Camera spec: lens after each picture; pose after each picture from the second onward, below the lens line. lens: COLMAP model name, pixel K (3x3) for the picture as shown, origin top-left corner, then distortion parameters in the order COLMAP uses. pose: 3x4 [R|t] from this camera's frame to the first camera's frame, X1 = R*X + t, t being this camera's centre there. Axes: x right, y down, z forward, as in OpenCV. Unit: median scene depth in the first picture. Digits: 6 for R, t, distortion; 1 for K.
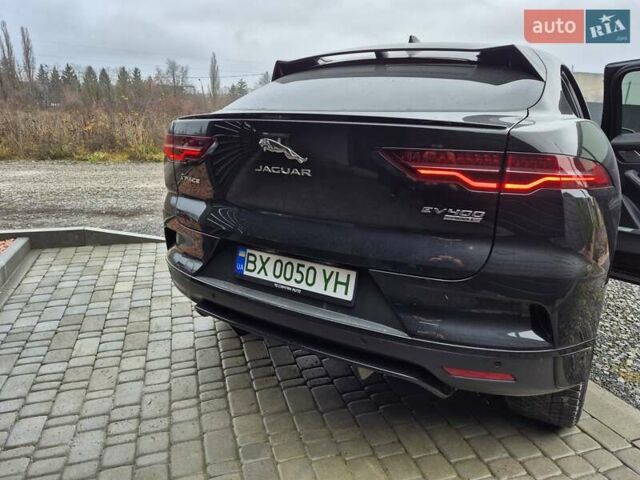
lens RADIAL K [[446.1, 0, 306.3], [0, 446.1, 239.3], [0, 0, 1]] dist [0.126536, -0.178198]
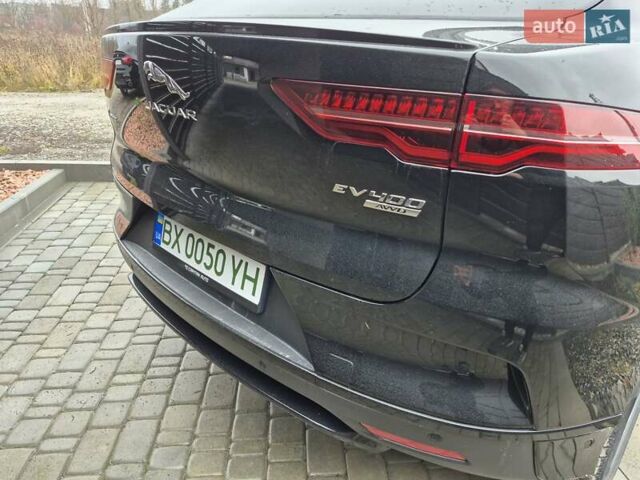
lens RADIAL K [[445.1, 0, 318.6], [0, 445.1, 243.5], [0, 0, 1]] dist [0.078188, -0.081619]
pose [[0.978196, 0.094365, -0.185009, 0.293044], [-0.067226, 0.986724, 0.147839, -0.064538], [0.196503, -0.132178, 0.971553, 0.322271]]
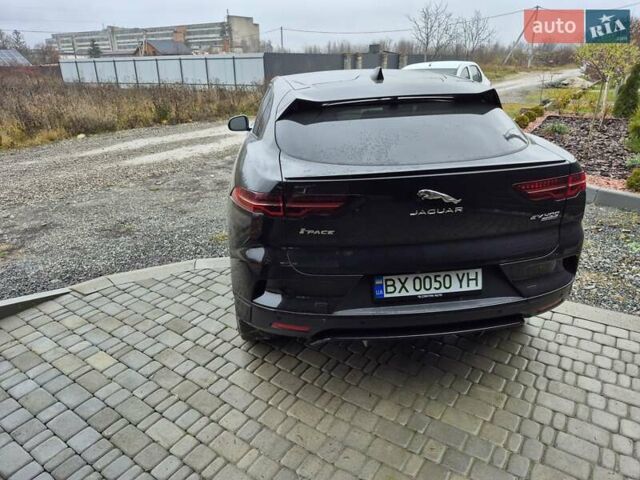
lens RADIAL K [[445.1, 0, 318.6], [0, 445.1, 243.5], [0, 0, 1]] dist [0.078188, -0.081619]
pose [[0.777357, -0.272462, 0.566993, -0.994907], [0.209805, 0.962020, 0.174642, -0.333859], [-0.593041, -0.016801, 0.804997, 0.149840]]
